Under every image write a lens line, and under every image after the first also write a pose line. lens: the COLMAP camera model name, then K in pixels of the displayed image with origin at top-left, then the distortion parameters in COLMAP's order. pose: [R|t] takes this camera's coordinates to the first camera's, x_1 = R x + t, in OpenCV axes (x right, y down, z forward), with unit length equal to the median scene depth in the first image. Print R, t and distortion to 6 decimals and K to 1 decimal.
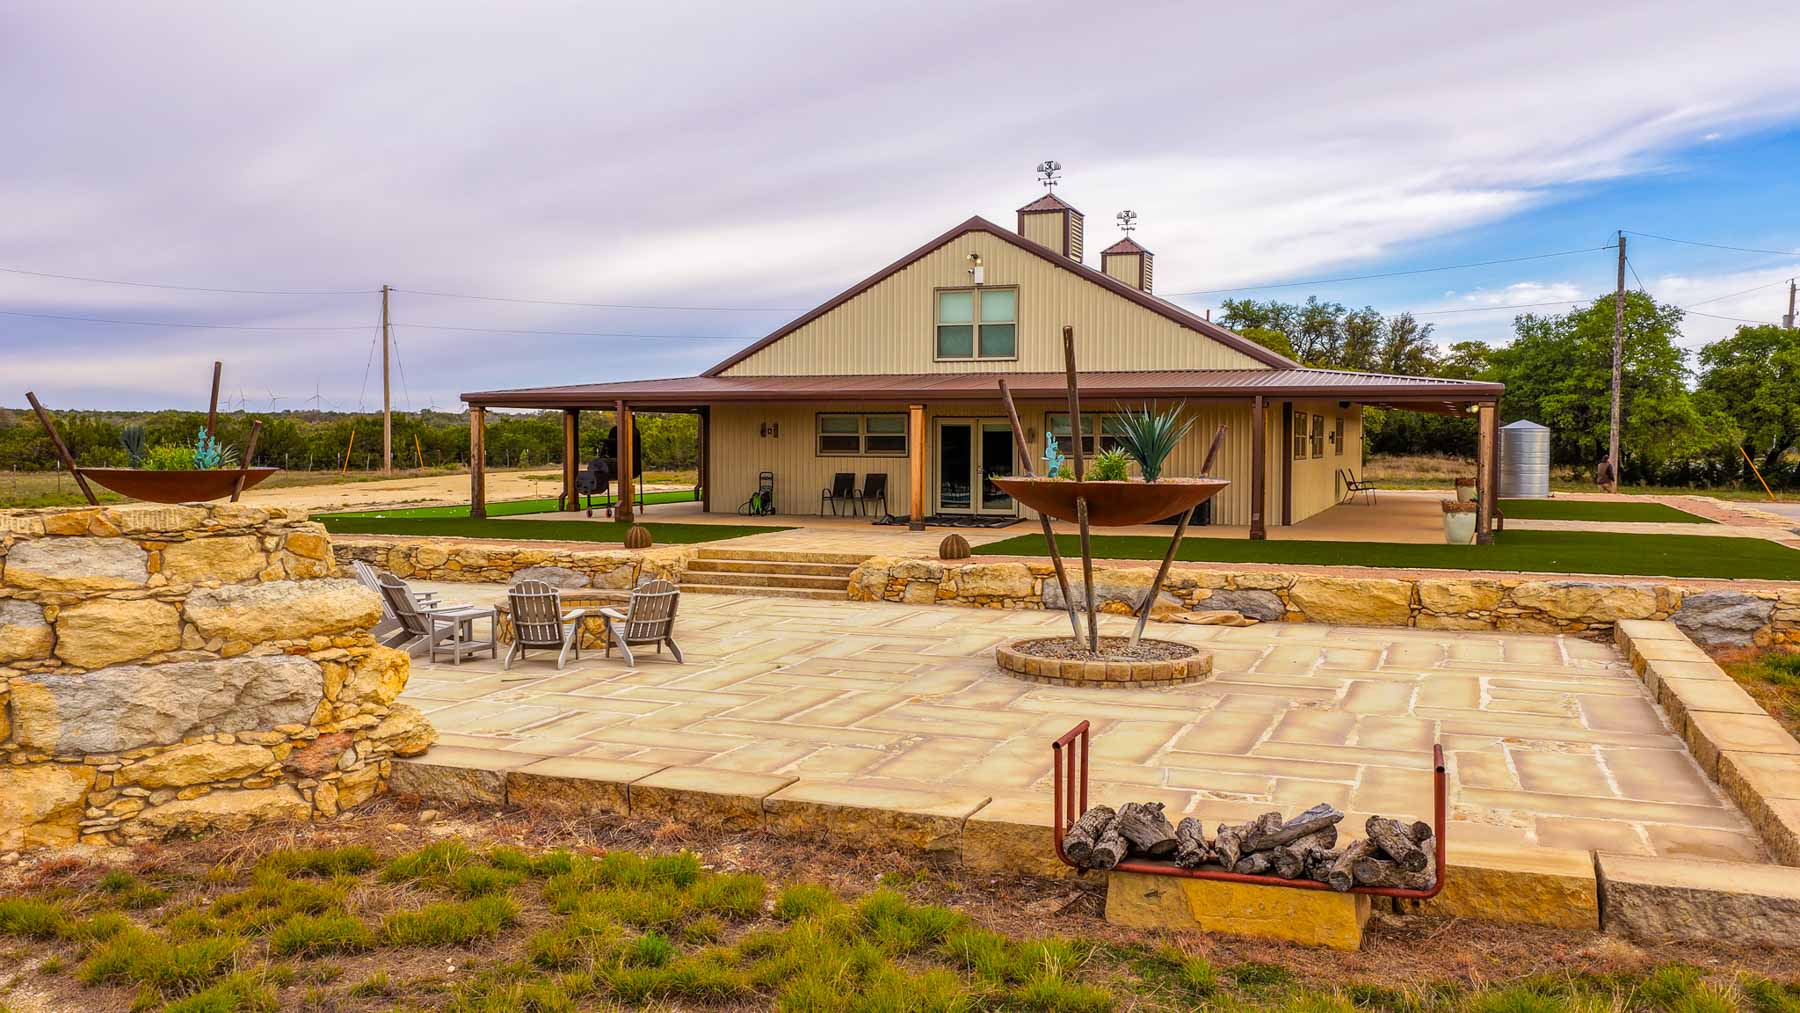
lens RADIAL K [[1516.2, 0, 901.0], [0, 1516.2, 504.8], [0, 0, 1]] dist [-0.010098, -0.003344]
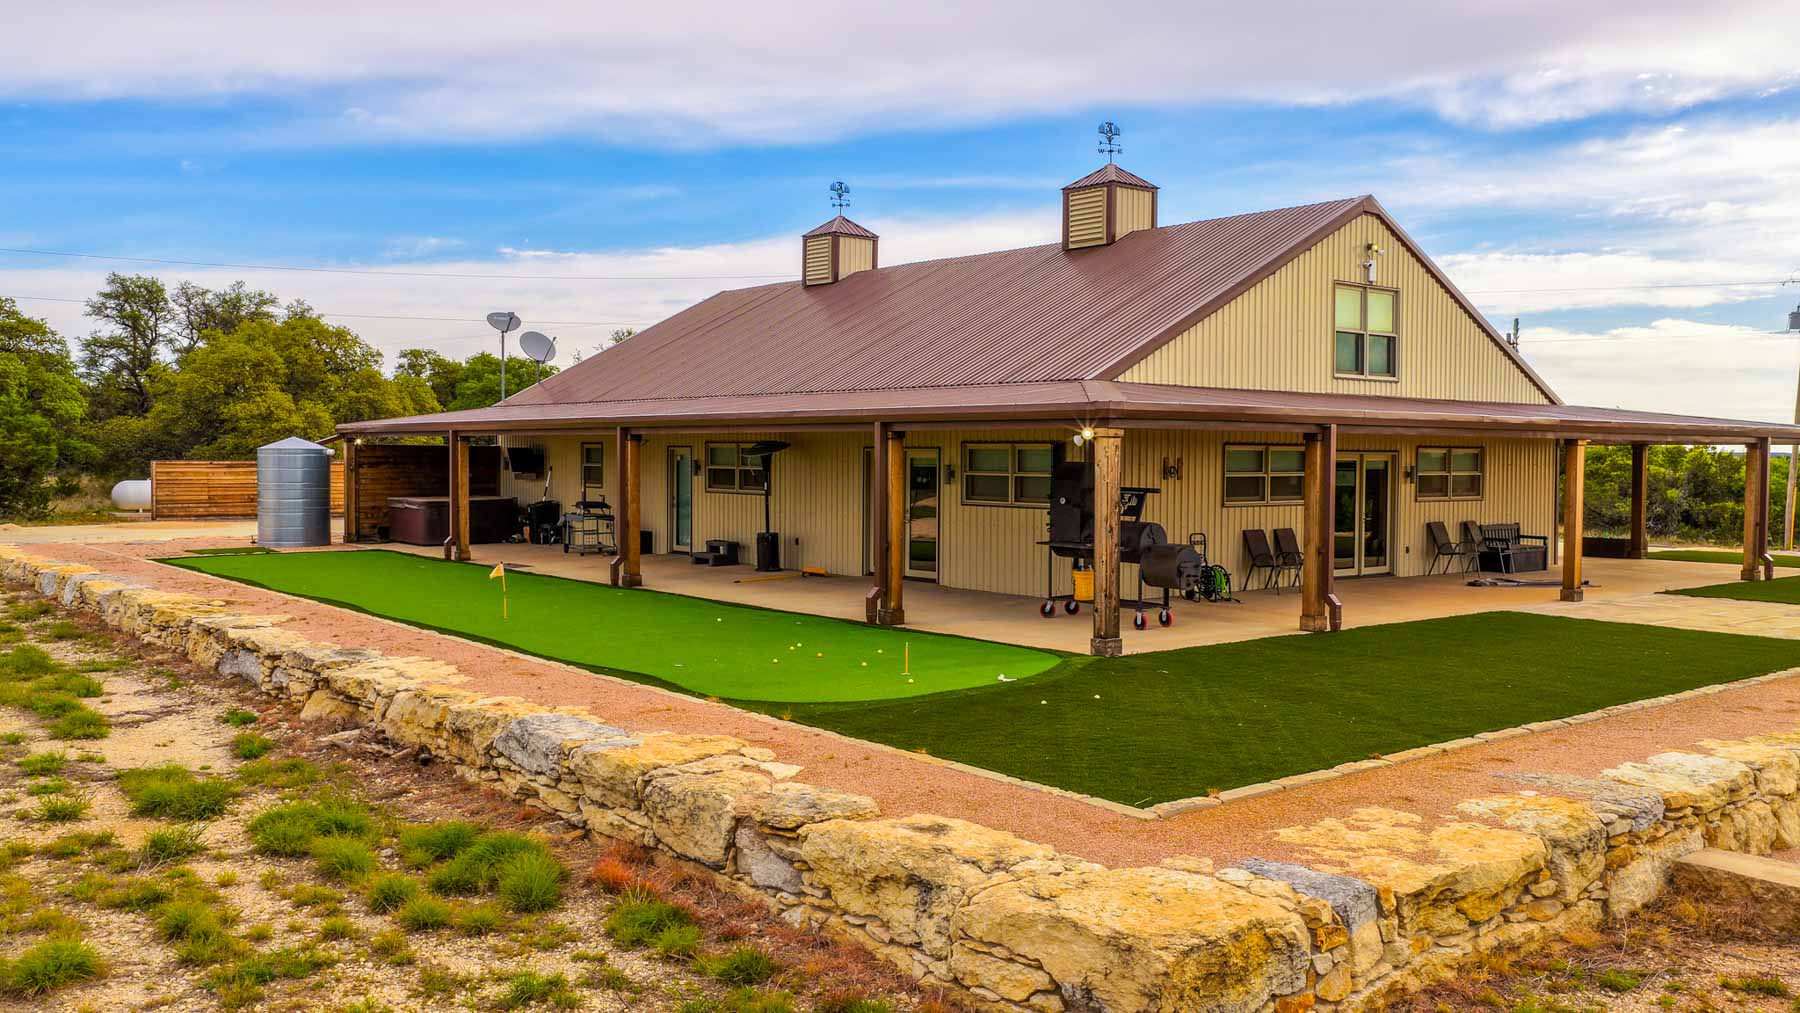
lens RADIAL K [[1516.2, 0, 901.5], [0, 1516.2, 505.1], [0, 0, 1]] dist [-0.010098, -0.003344]
pose [[0.492343, -0.028405, 0.869937, -0.727522], [0.032348, 0.999374, 0.014324, -0.047701], [-0.869800, 0.021088, 0.492954, 0.796316]]
